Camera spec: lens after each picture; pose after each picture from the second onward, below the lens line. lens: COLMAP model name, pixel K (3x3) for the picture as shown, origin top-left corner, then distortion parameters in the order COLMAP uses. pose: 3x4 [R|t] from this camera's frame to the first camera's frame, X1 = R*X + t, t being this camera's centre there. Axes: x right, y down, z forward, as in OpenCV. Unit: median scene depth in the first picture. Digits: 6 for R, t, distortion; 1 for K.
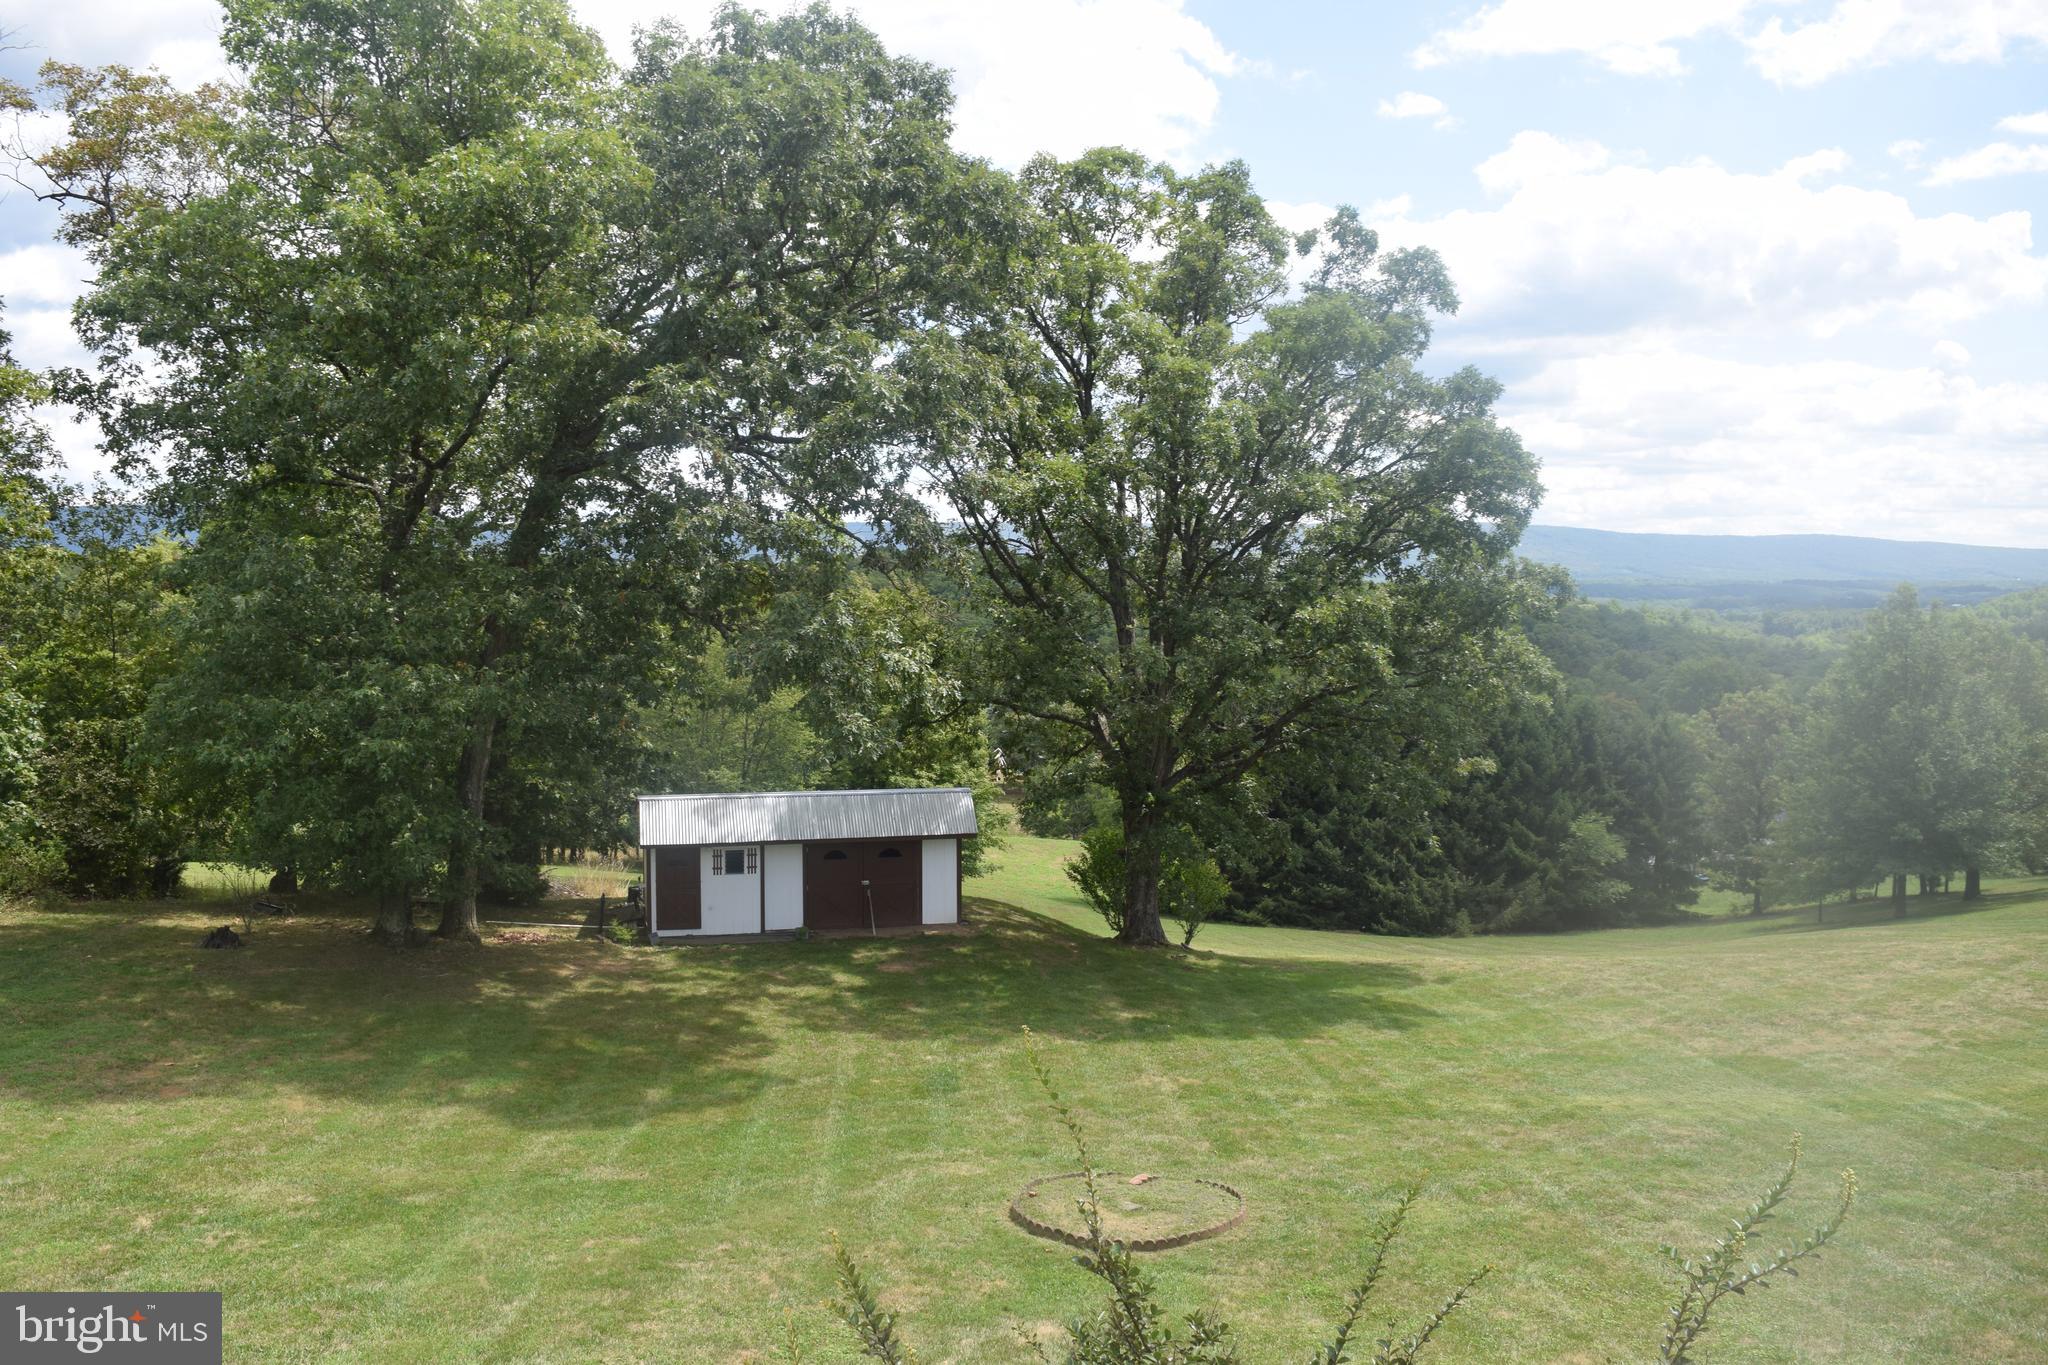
lens RADIAL K [[1614.6, 0, 1029.6], [0, 1614.6, 683.0], [0, 0, 1]] dist [-0.093737, 0.018951]
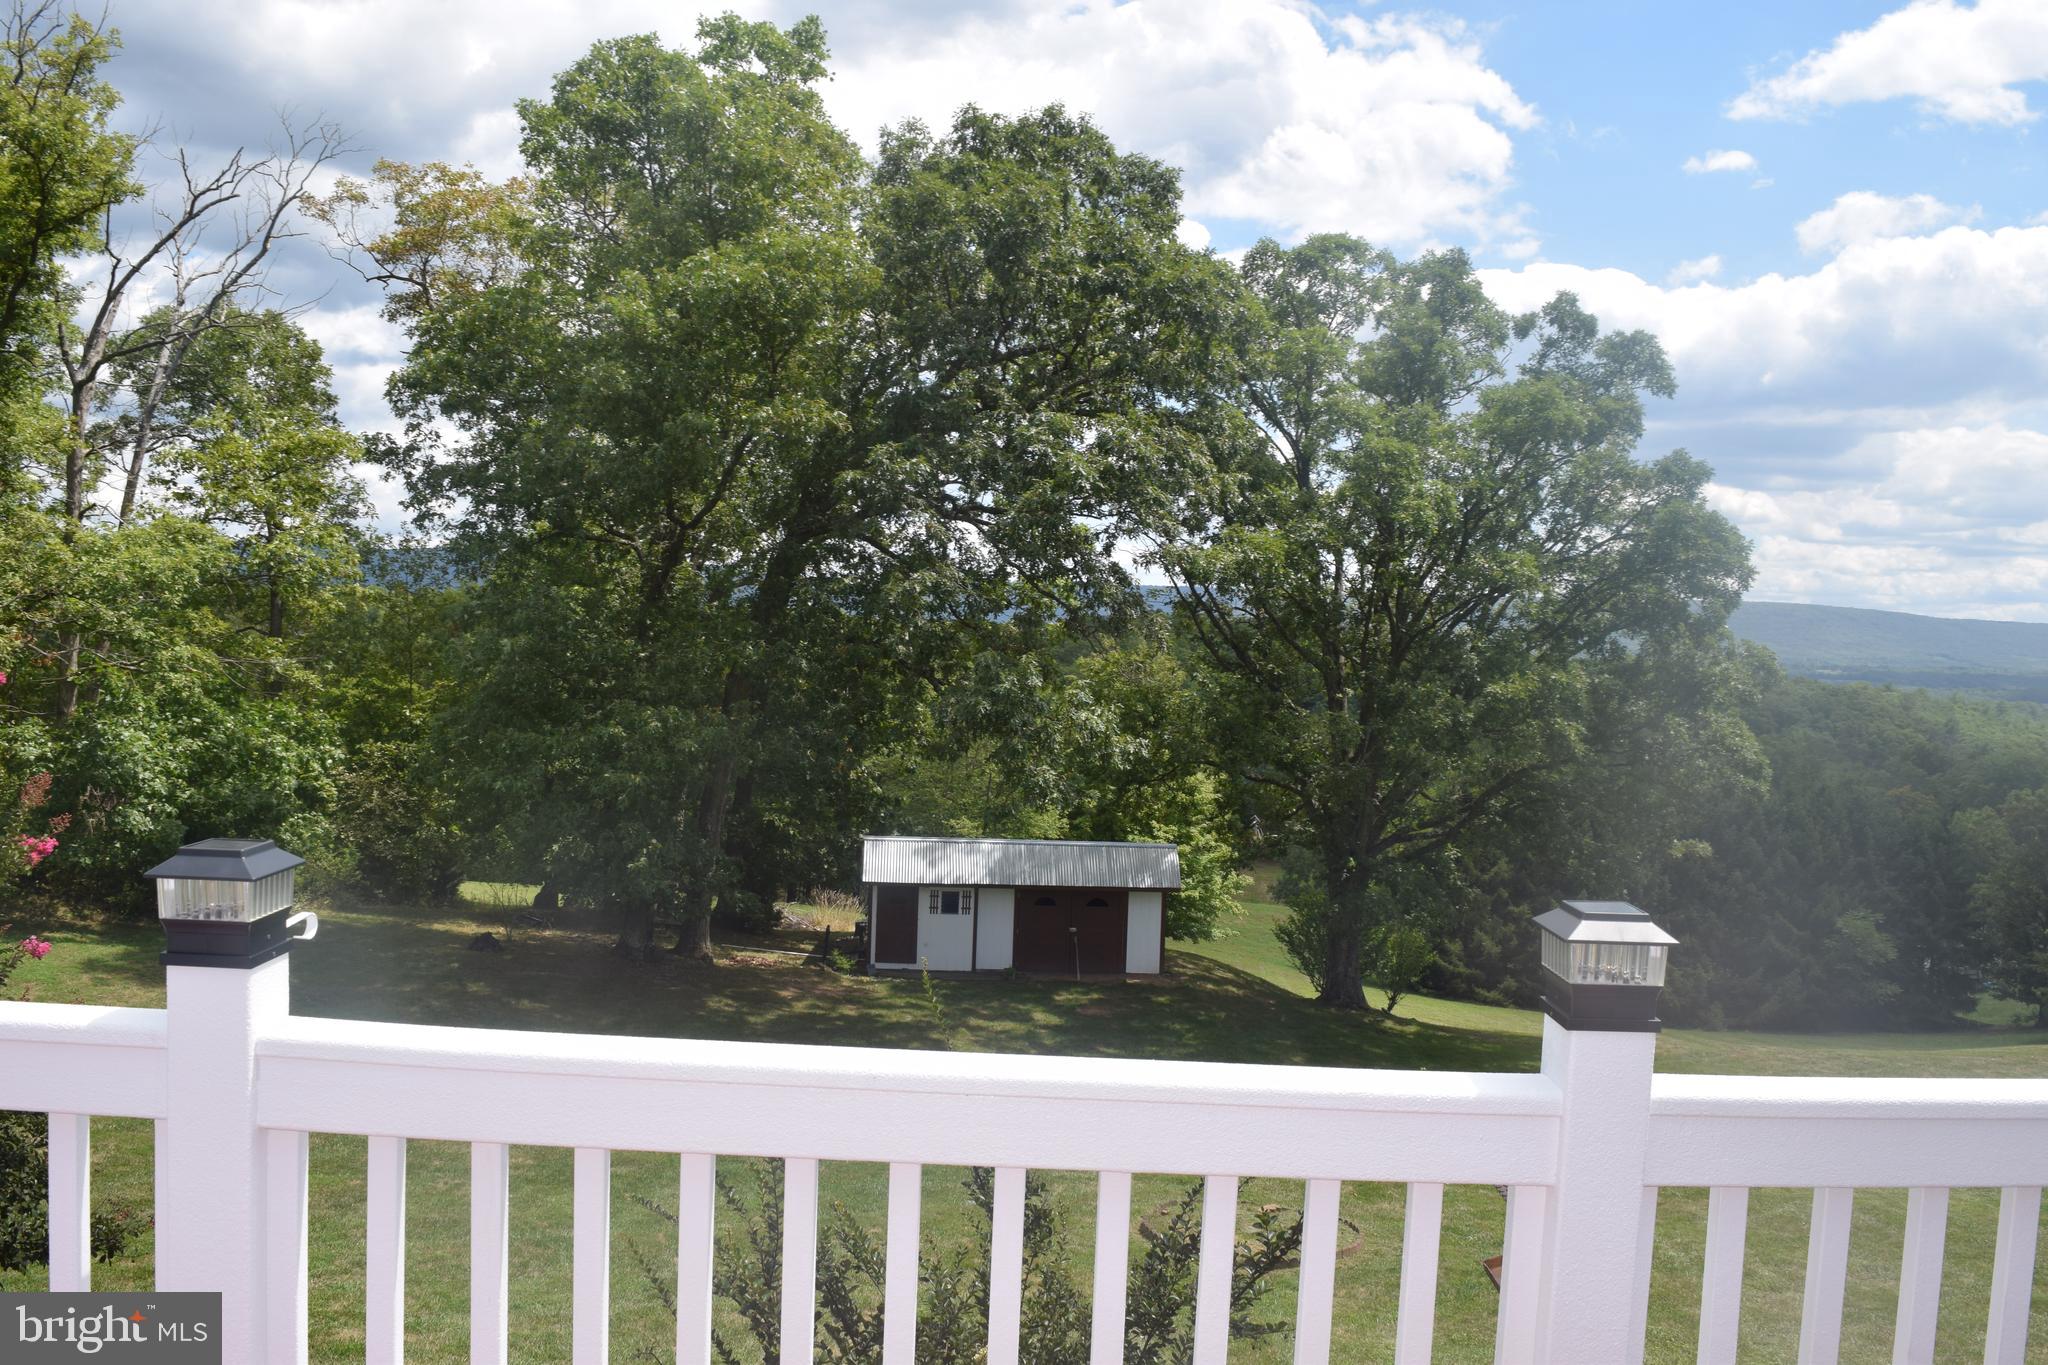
lens RADIAL K [[1614.6, 0, 1032.6], [0, 1614.6, 679.1], [0, 0, 1]] dist [-0.093737, 0.018951]
pose [[0.985874, 0.035183, -0.163751, 0.042613], [-0.041969, 0.998390, -0.038164, 0.002246], [0.162145, 0.044498, 0.985763, -0.052315]]
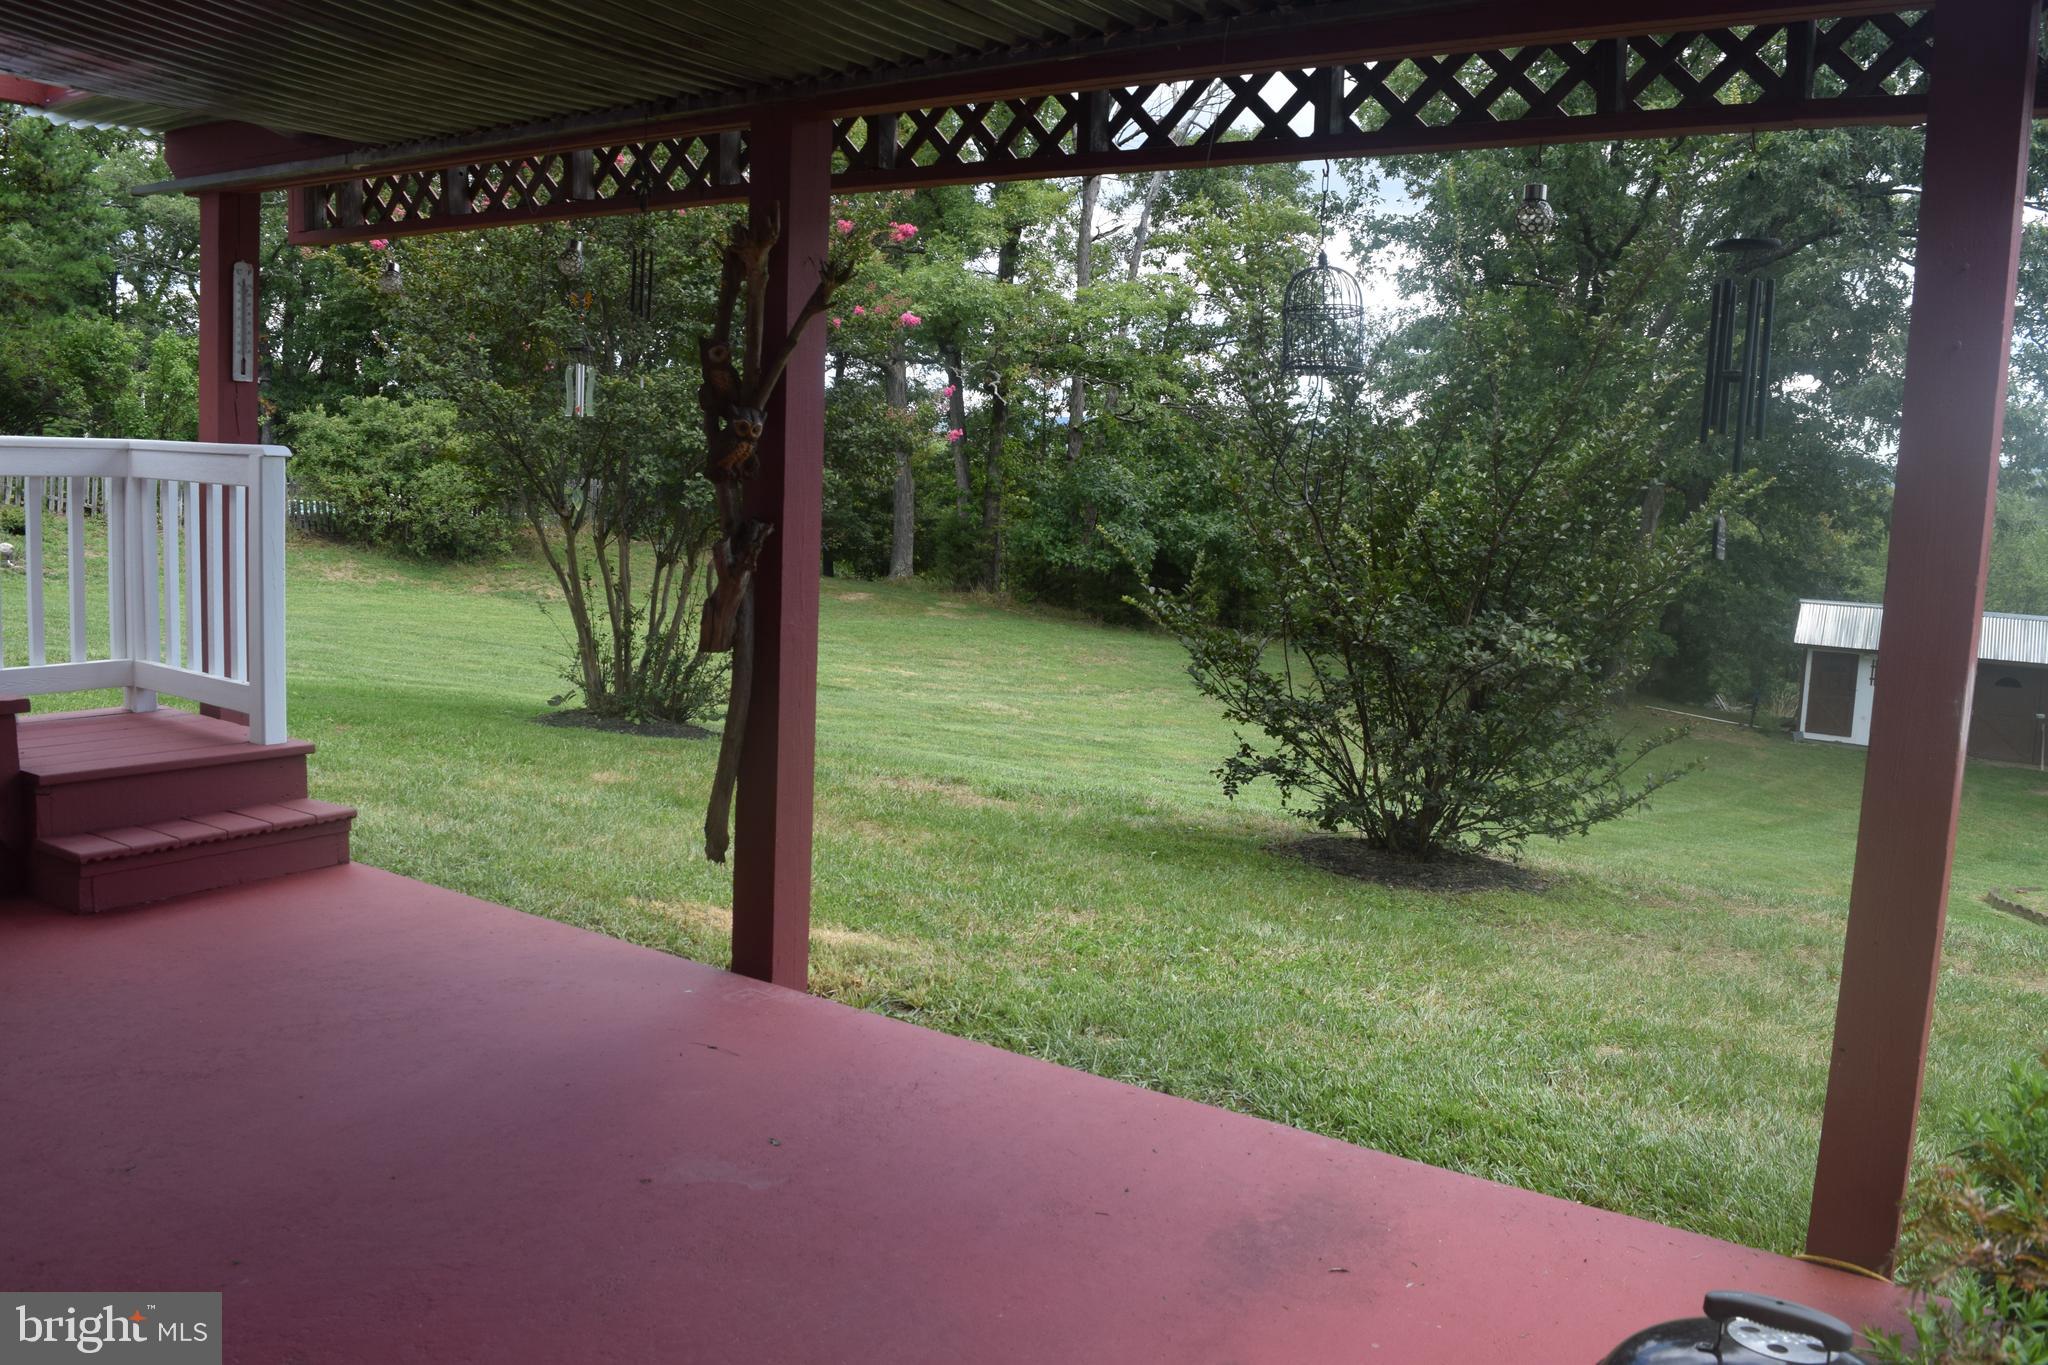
lens RADIAL K [[1614.6, 0, 1037.4], [0, 1614.6, 685.7], [0, 0, 1]] dist [-0.093737, 0.018951]
pose [[0.714266, 0.111158, -0.690991, 0.120174], [-0.074189, 0.993769, 0.083177, 0.083229], [0.695932, -0.008147, 0.718062, -0.073541]]
